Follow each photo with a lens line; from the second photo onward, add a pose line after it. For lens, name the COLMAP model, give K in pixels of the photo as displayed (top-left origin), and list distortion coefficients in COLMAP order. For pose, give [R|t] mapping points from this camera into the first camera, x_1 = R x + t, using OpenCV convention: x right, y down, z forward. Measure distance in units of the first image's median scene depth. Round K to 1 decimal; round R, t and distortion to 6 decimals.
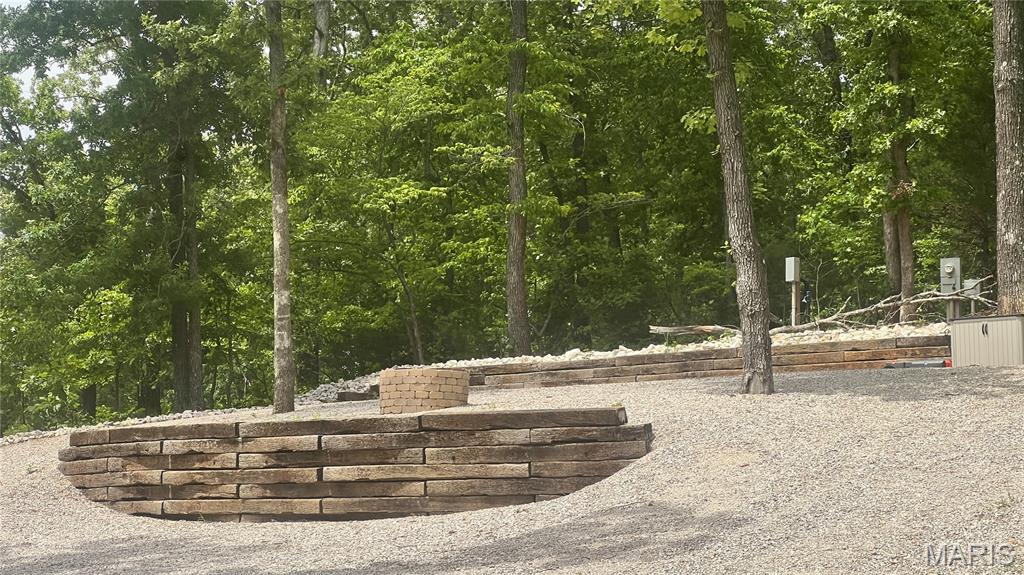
lens RADIAL K [[2262.1, 0, 512.0], [0, 2262.1, 287.5], [0, 0, 1]] dist [-0.299936, 7.275965]
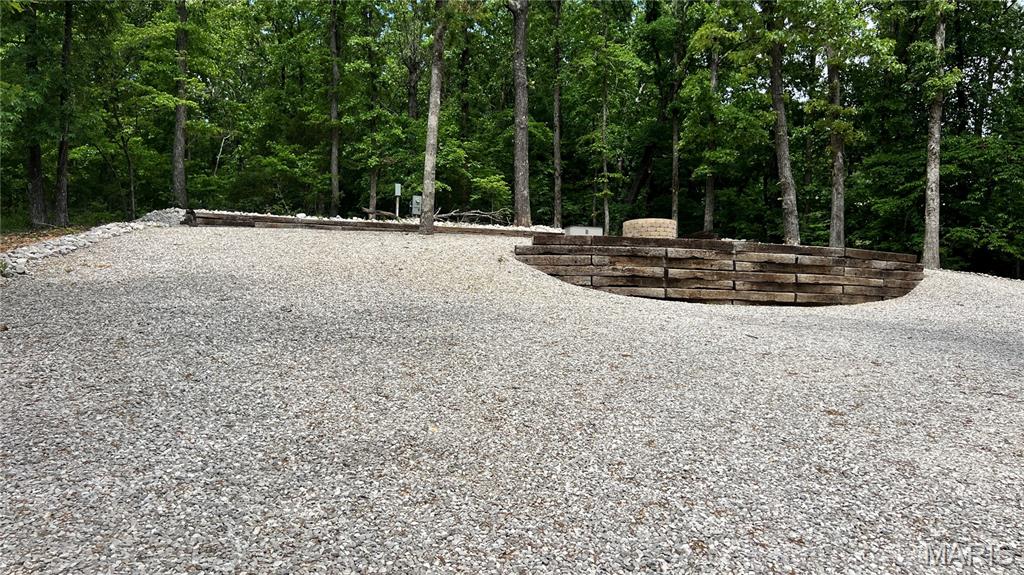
lens RADIAL K [[764.8, 0, 512.9], [0, 764.8, 289.8], [0, 0, 1]] dist [0.088229, -0.119165]
pose [[0.507210, 0.050047, 0.860368, -0.521017], [-0.105622, 0.994397, 0.004424, 0.085273], [-0.855326, -0.093117, 0.509654, 0.683806]]
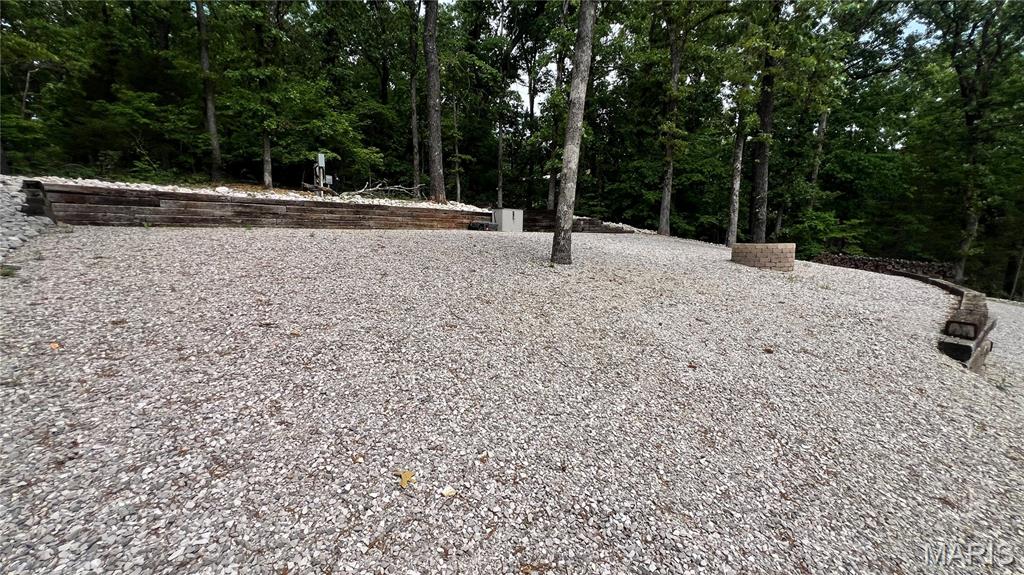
lens RADIAL K [[409.2, 0, 512.0], [0, 409.2, 287.5], [0, 0, 1]] dist [-0.002835, -0.000043]
pose [[0.012747, -0.123231, 0.992296, -0.295801], [-0.113631, 0.985770, 0.123880, 0.047168], [-0.993441, -0.114335, -0.001438, 1.029775]]
